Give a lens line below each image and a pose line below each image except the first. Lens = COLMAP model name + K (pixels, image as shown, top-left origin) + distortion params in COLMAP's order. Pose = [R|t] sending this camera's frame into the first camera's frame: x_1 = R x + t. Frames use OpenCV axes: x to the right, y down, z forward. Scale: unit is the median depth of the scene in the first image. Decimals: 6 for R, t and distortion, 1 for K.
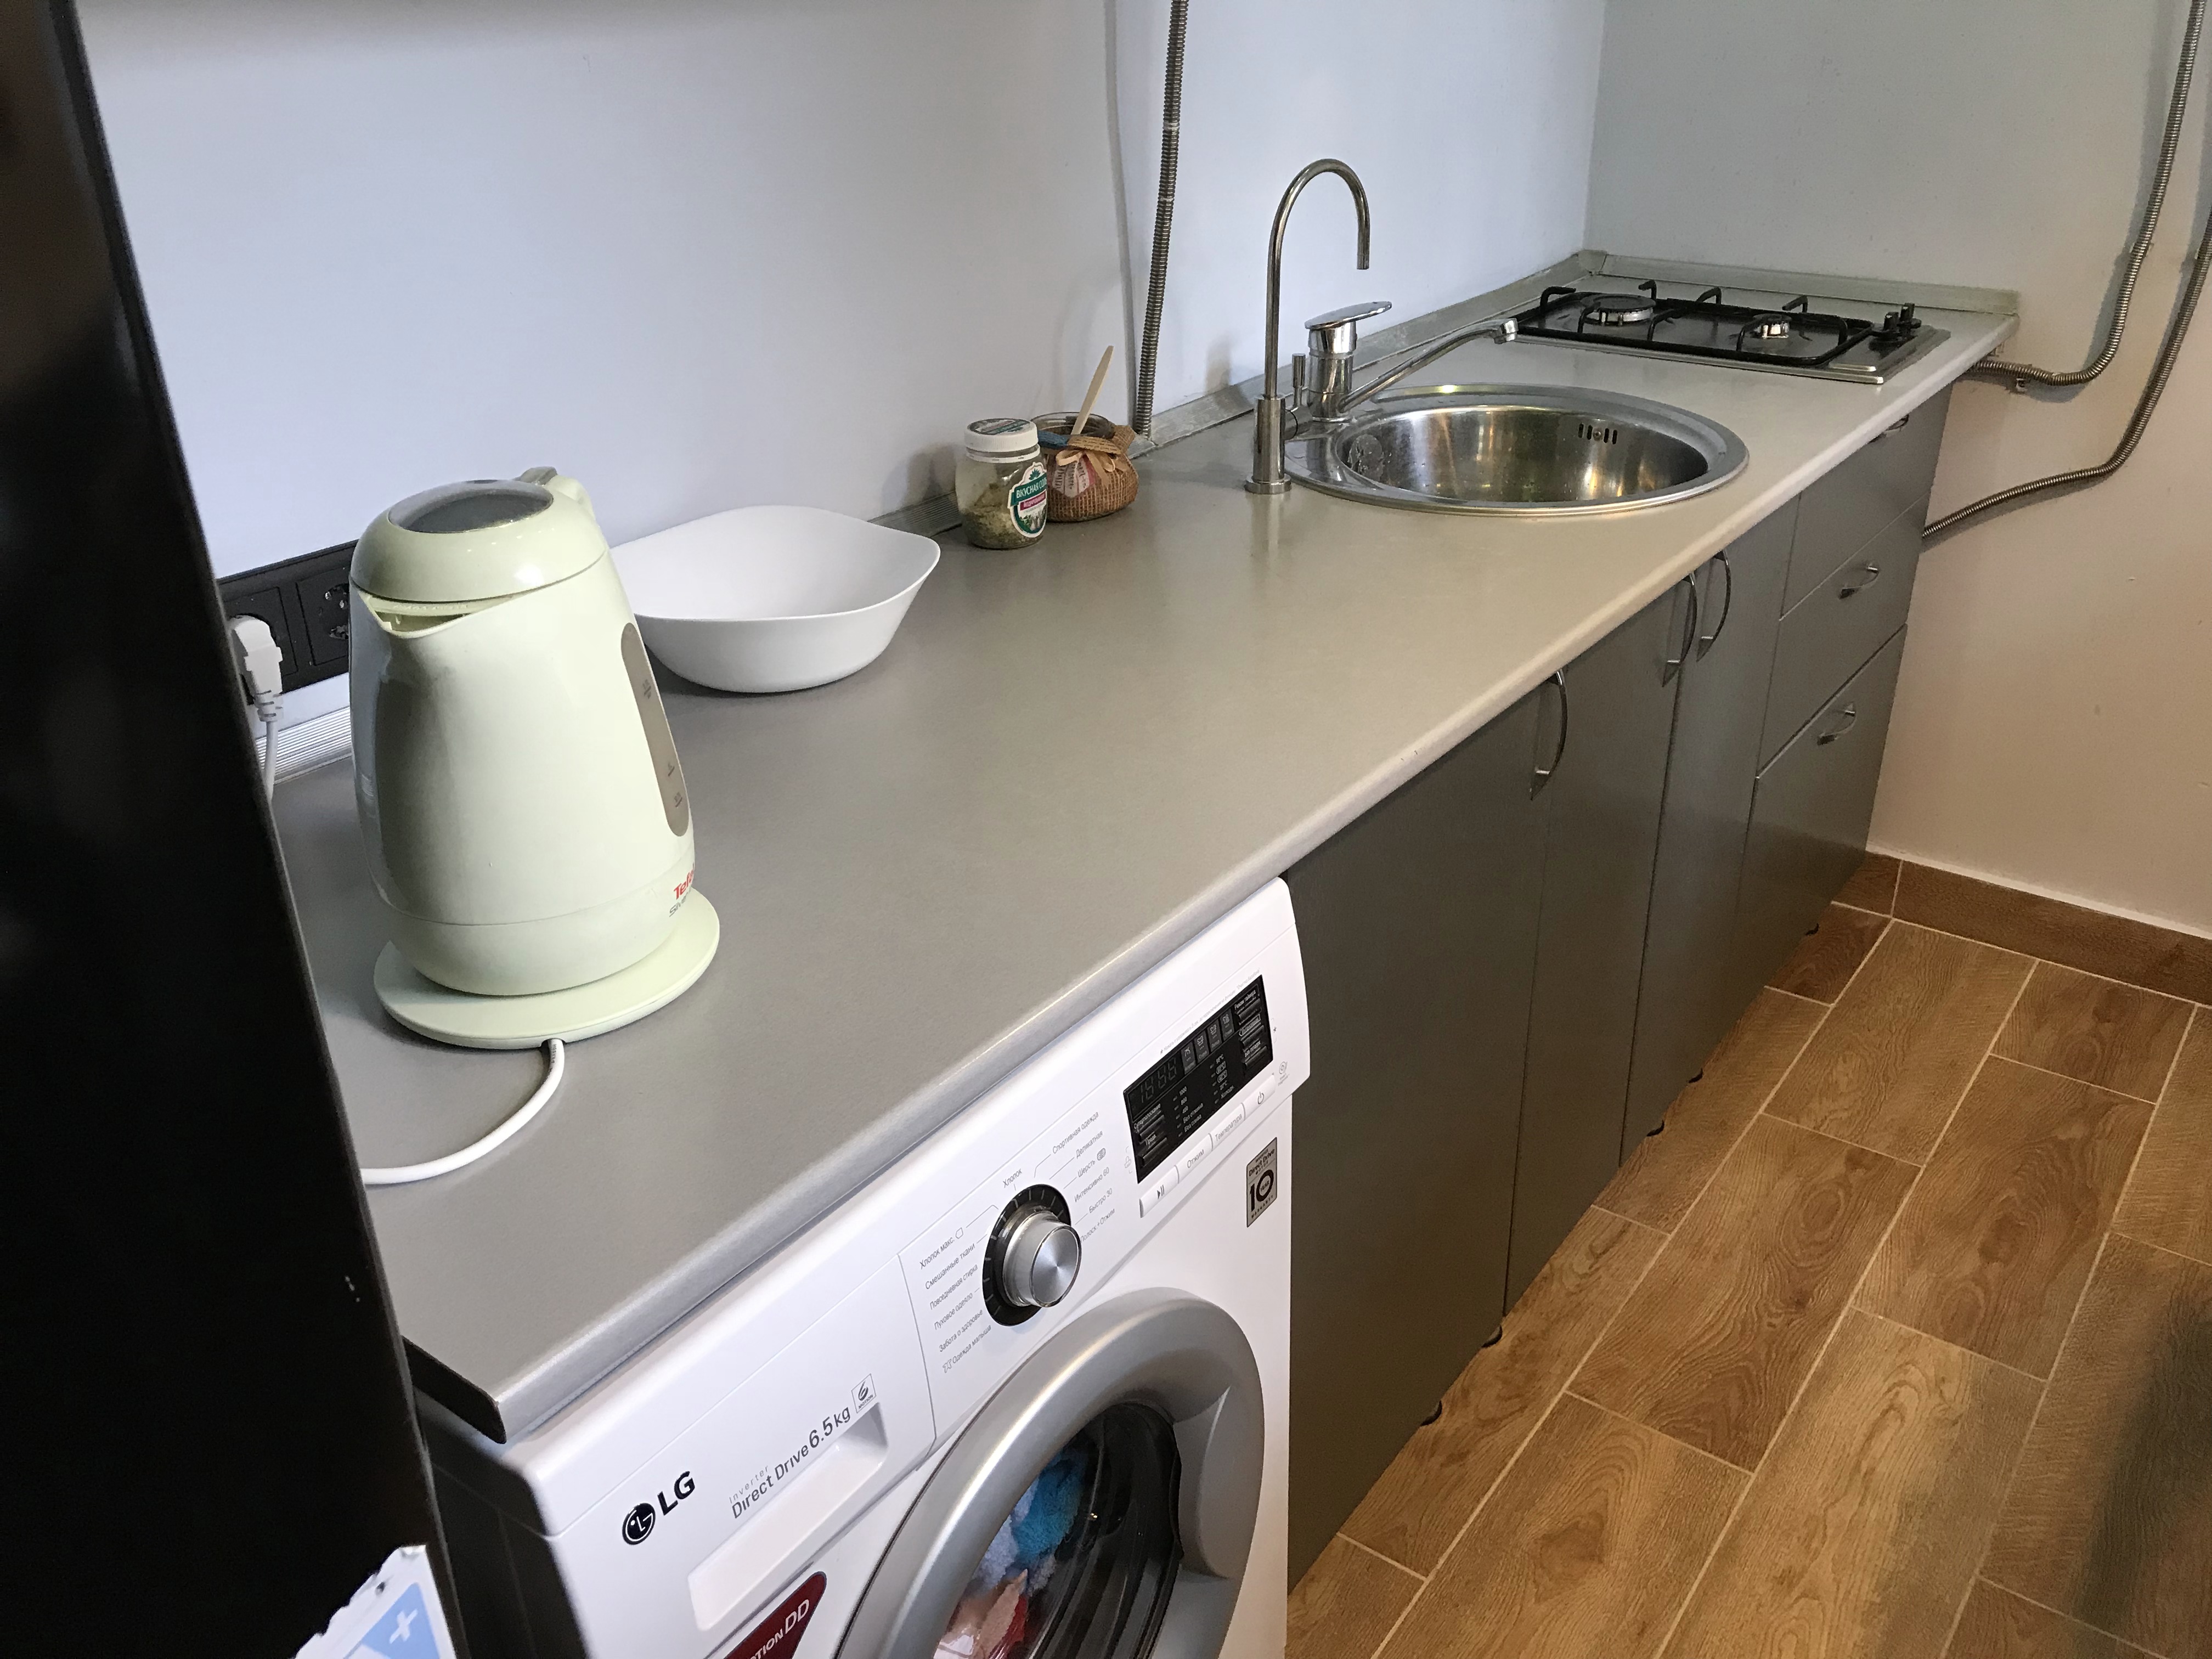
lens RADIAL K [[1793.0, 0, 1158.8], [0, 1793.0, 826.9], [0, 0, 1]] dist [0.040024, -0.004227]
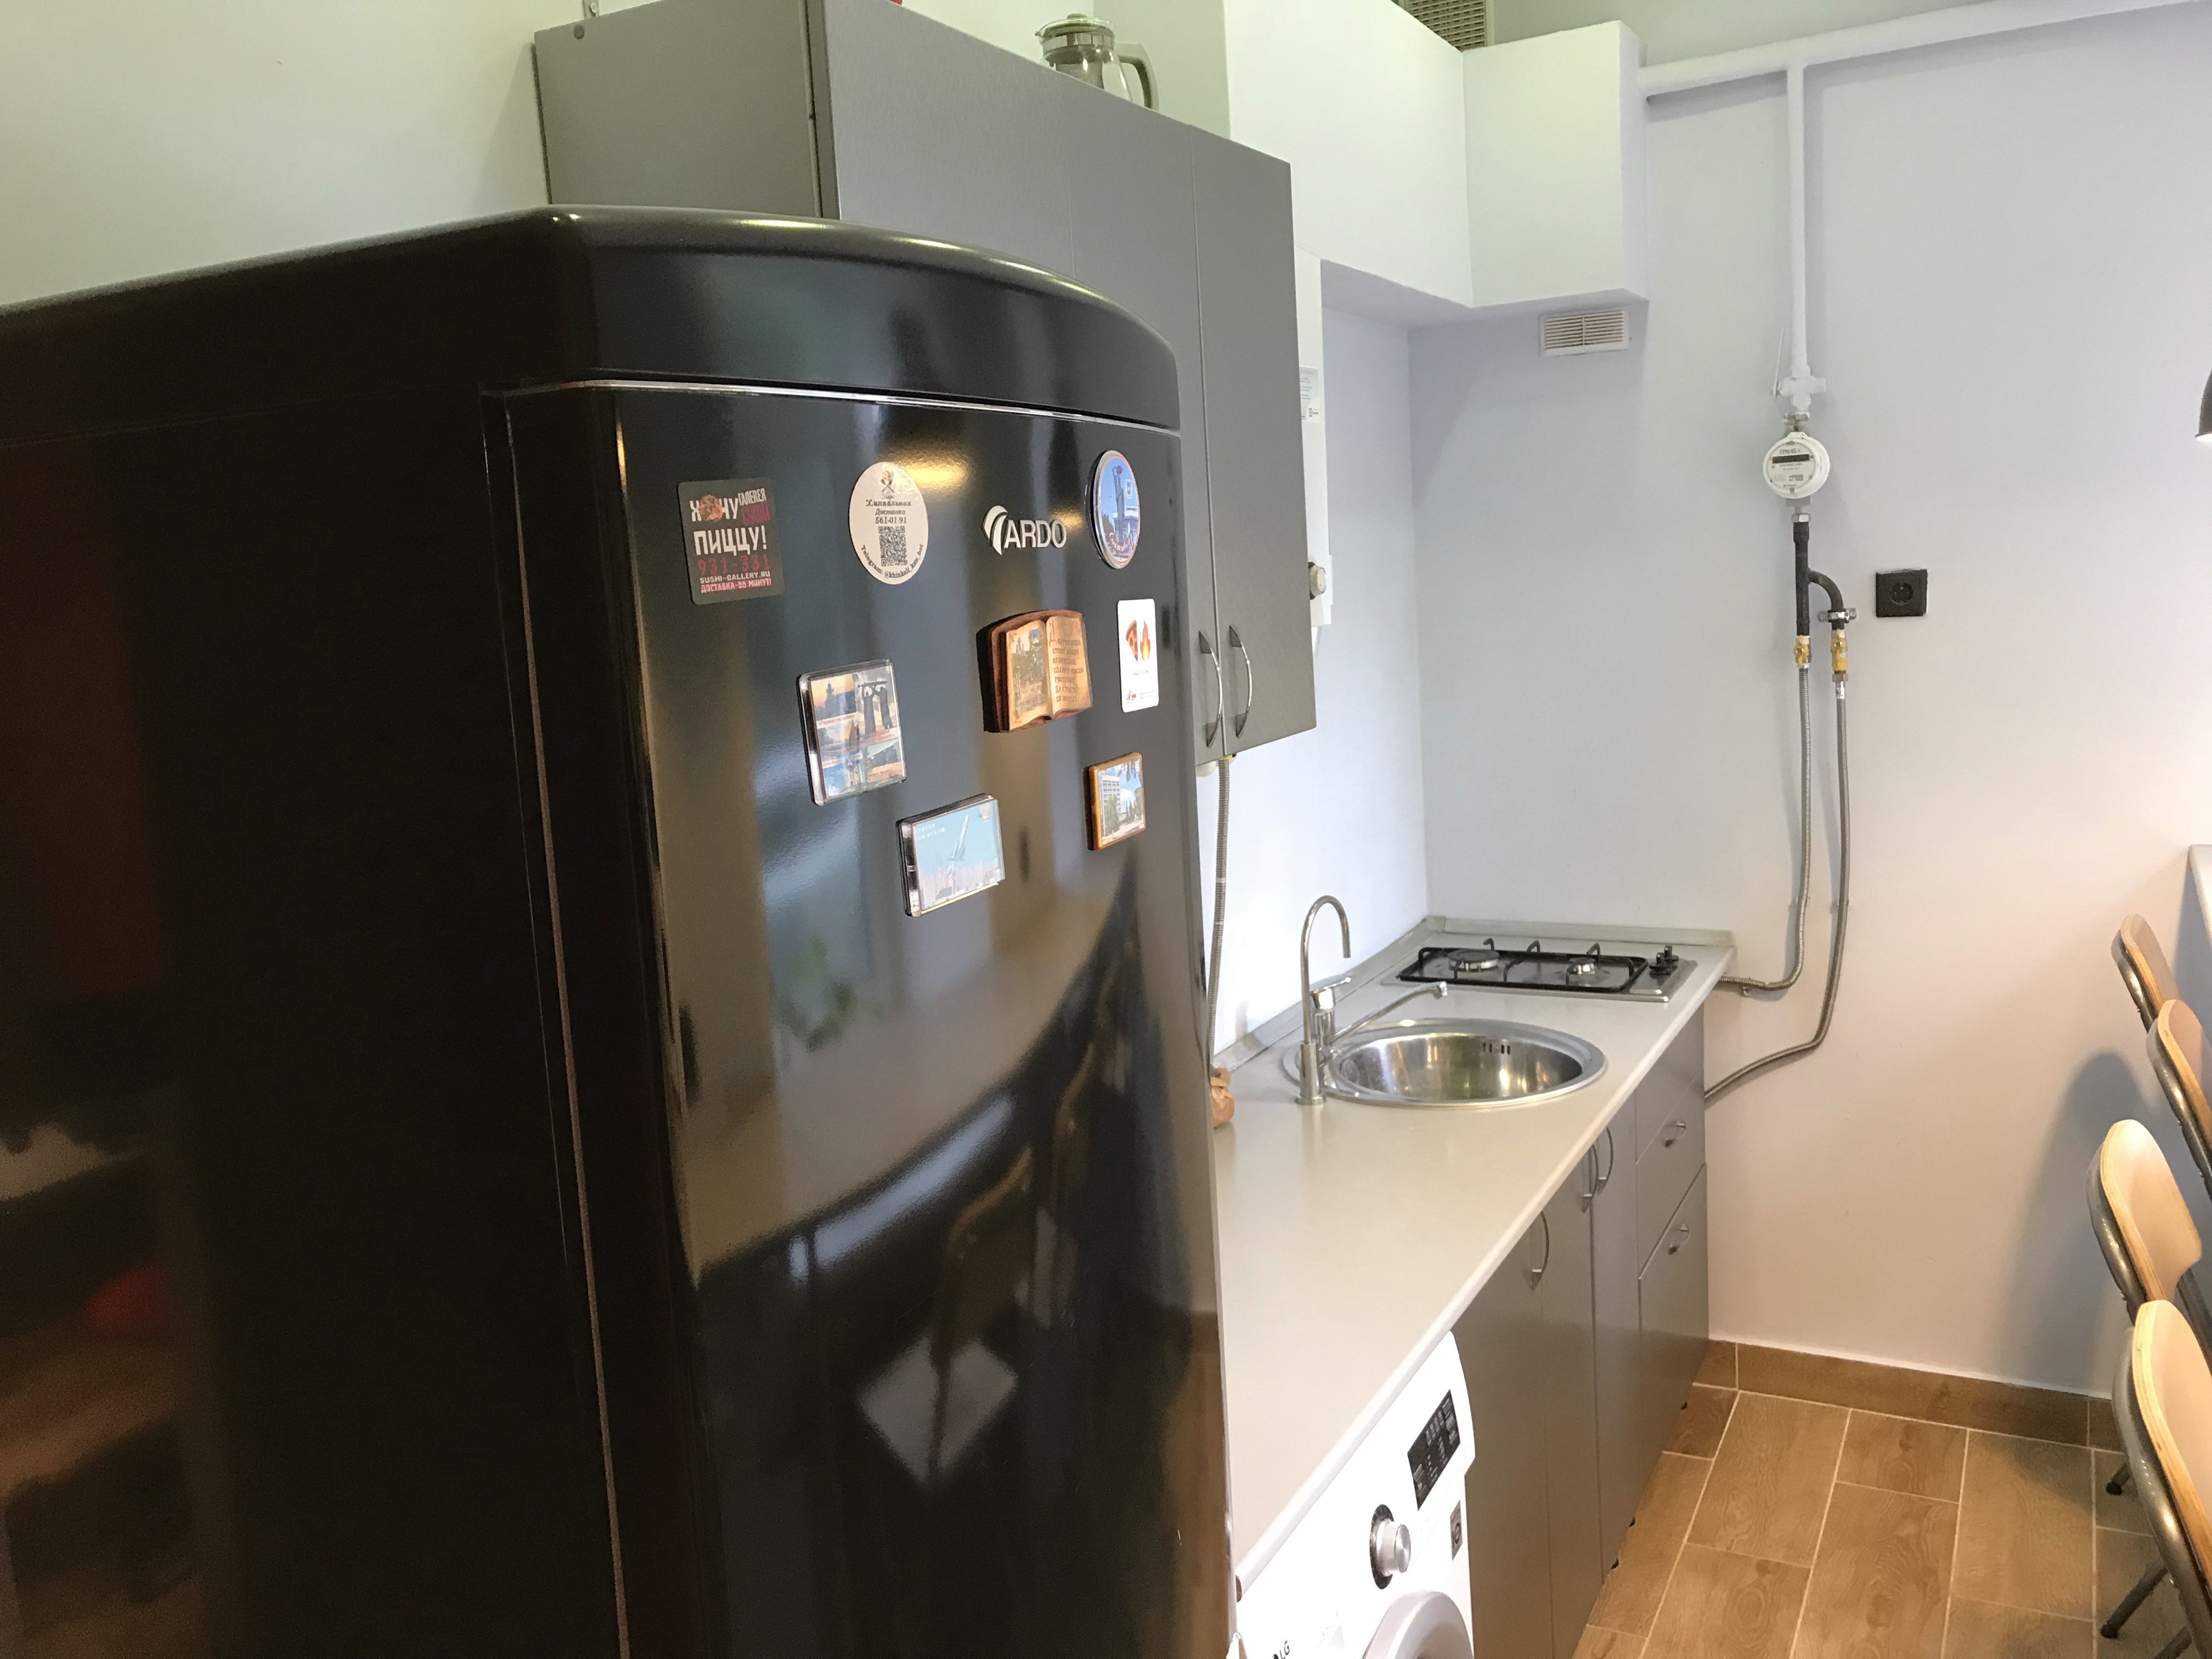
lens RADIAL K [[1791.7, 0, 1088.2], [0, 1791.7, 824.8], [0, 0, 1]] dist [0.007611, -0.007276]
pose [[0.990704, -0.060919, 0.121629, -0.233281], [0.097807, 0.940418, -0.325649, 0.051561], [-0.094544, 0.334518, 0.937635, -0.373955]]
